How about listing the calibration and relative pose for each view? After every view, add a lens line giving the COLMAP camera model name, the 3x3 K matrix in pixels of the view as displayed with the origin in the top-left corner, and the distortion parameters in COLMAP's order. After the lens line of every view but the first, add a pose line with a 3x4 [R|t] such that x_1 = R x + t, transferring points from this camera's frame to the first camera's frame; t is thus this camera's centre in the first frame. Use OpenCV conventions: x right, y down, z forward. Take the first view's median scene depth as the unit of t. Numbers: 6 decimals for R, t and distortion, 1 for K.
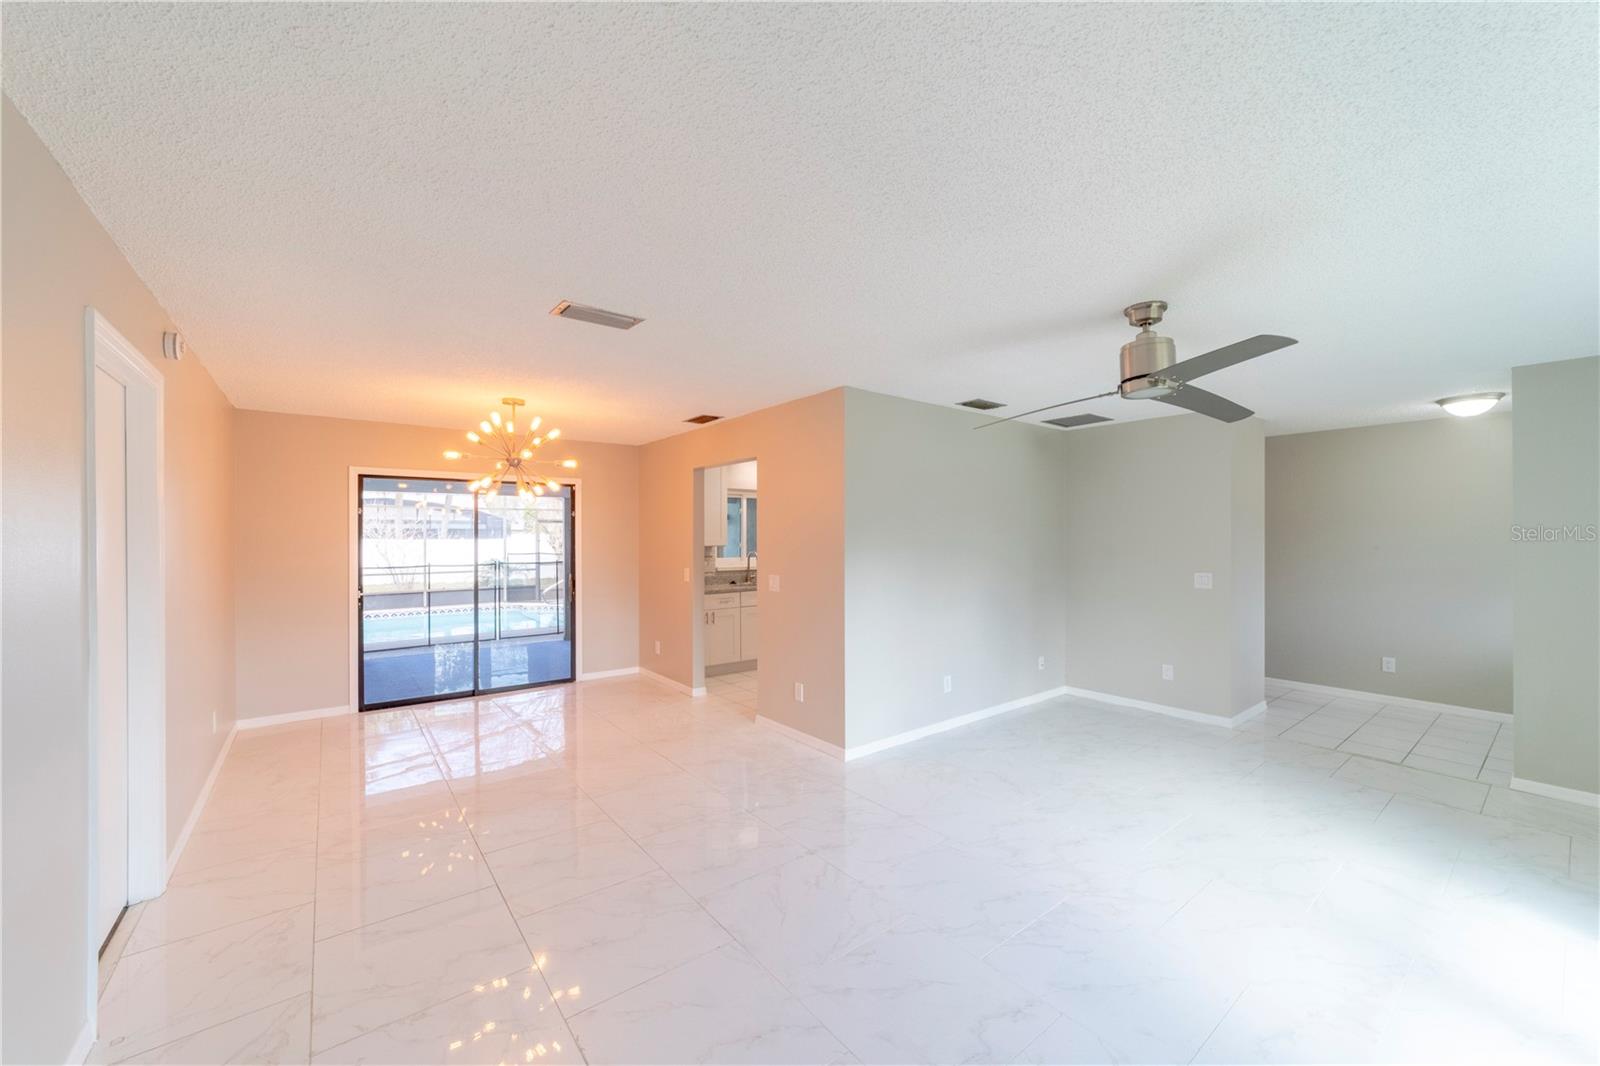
lens RADIAL K [[614.8, 0, 797.8], [0, 614.8, 533.2], [0, 0, 1]] dist [-0.014490, 0.005536]
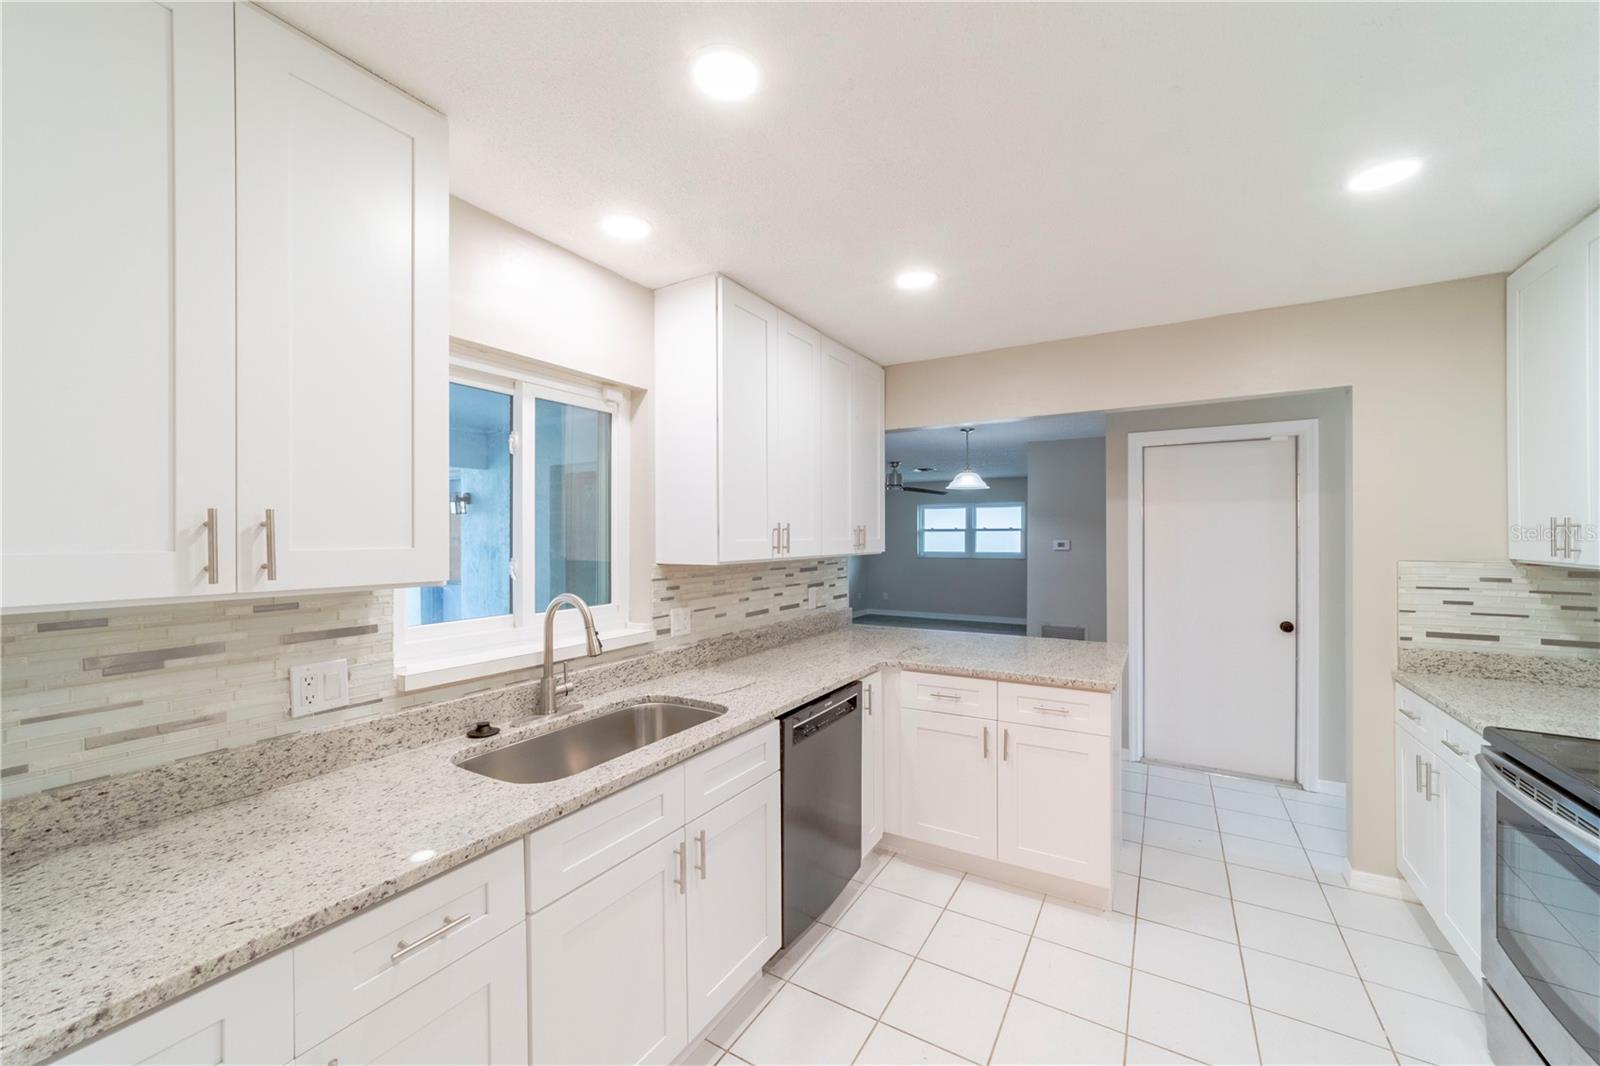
lens RADIAL K [[614.8, 0, 794.5], [0, 614.8, 538.4], [0, 0, 1]] dist [-0.014490, 0.005536]
pose [[0.932782, -0.002744, 0.360432, -0.127518], [0.001292, 0.999990, 0.004269, 0.008510], [-0.360440, -0.003516, 0.932776, 1.206422]]
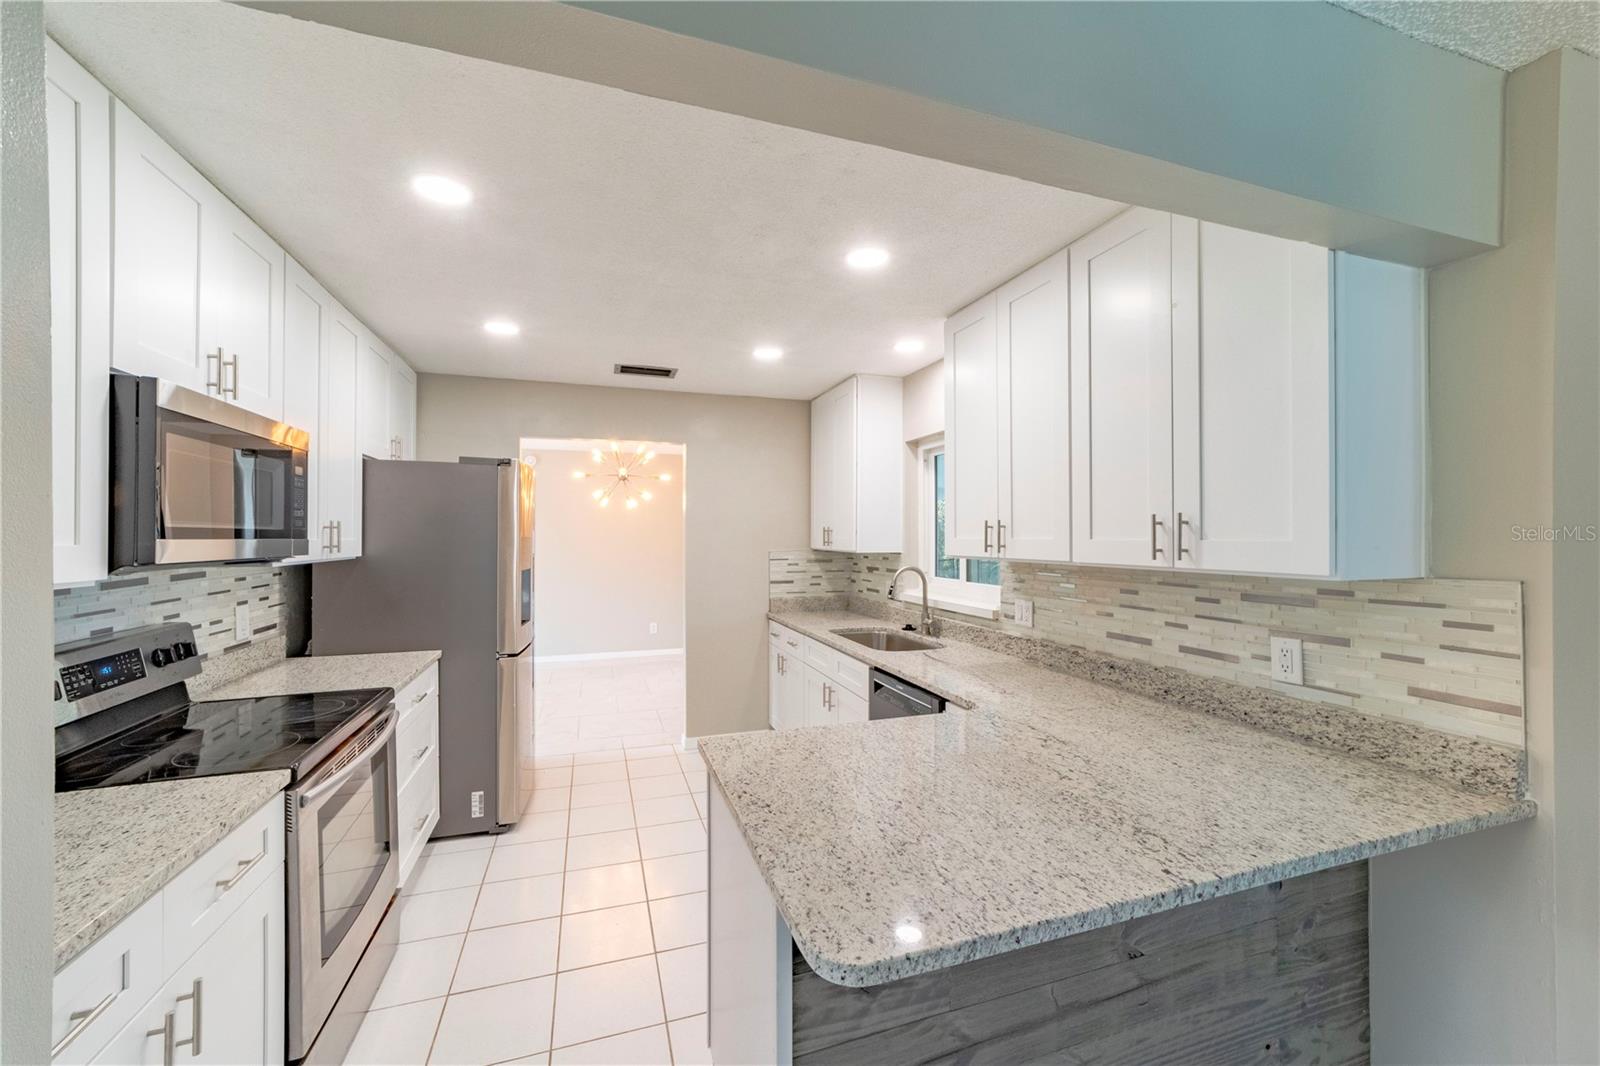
lens RADIAL K [[614.8, 0, 790.7], [0, 614.8, 536.5], [0, 0, 1]] dist [-0.014490, 0.005536]
pose [[-0.333685, 0.004830, -0.942672, 0.651267], [0.003585, 0.999986, 0.003854, 0.008106], [0.942678, -0.002093, -0.333697, 1.770978]]
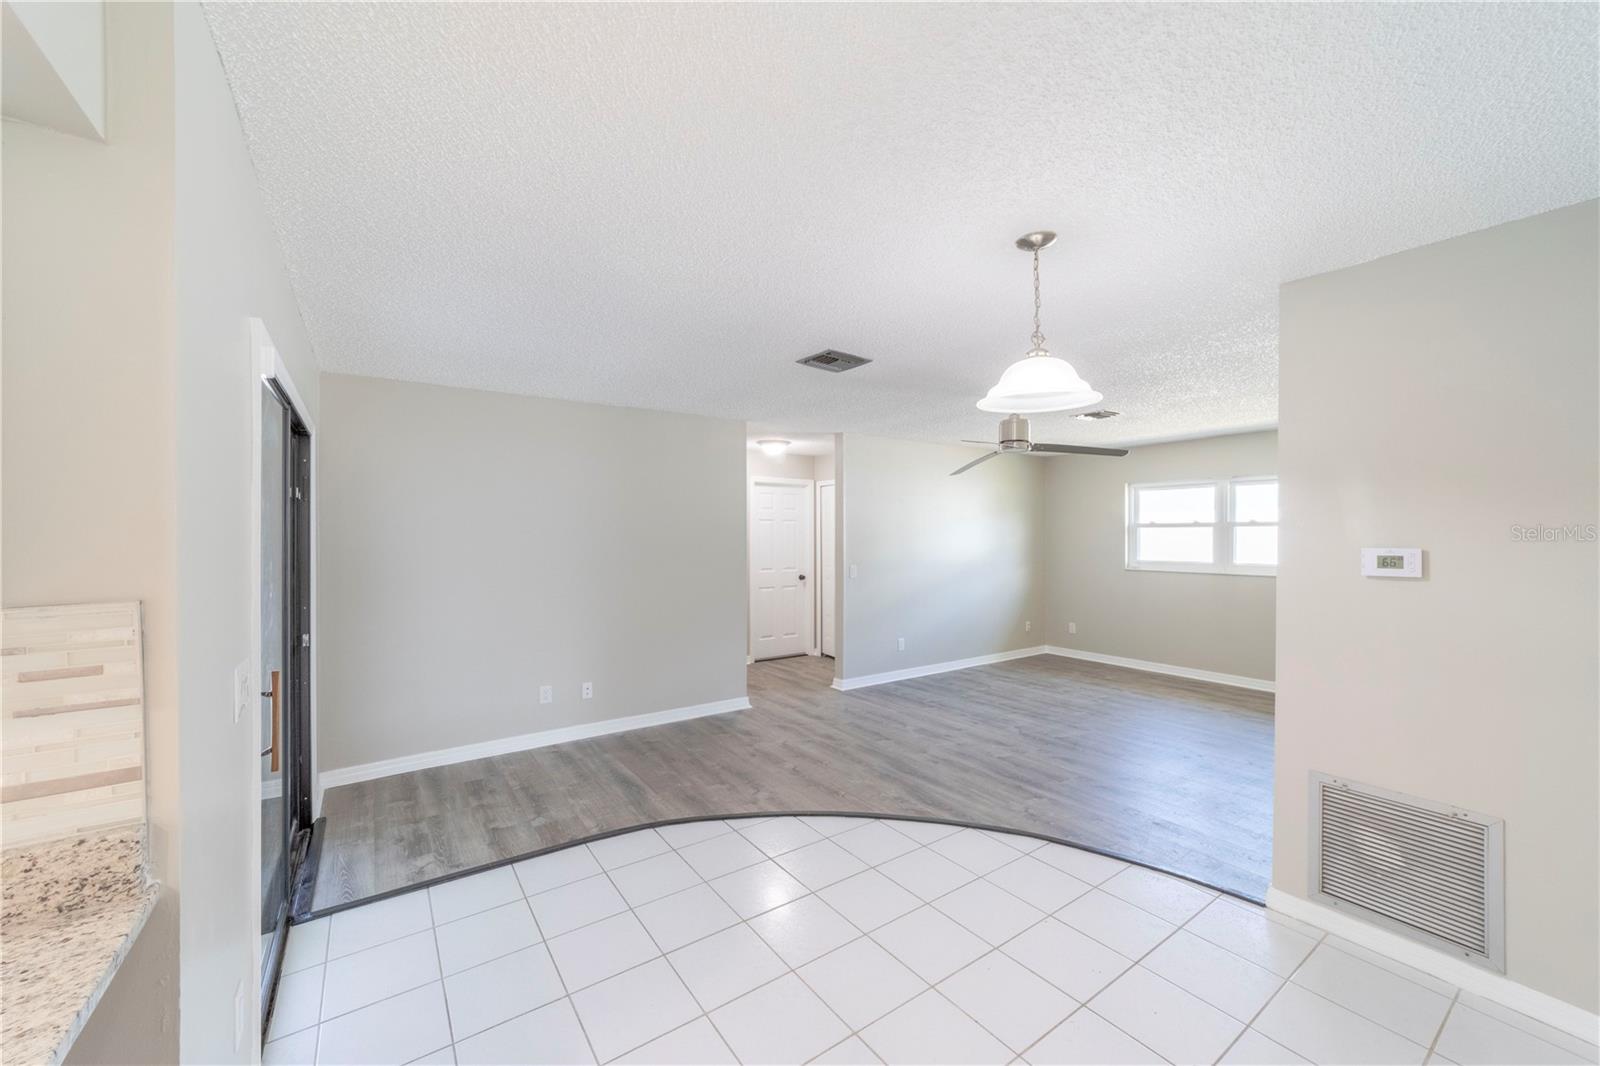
lens RADIAL K [[614.8, 0, 792.9], [0, 614.8, 537.5], [0, 0, 1]] dist [-0.014490, 0.005536]
pose [[0.998510, -0.000256, -0.054570, 0.508850], [0.000560, 0.999984, 0.005568, 0.007954], [0.054567, -0.005591, 0.998494, 1.796062]]
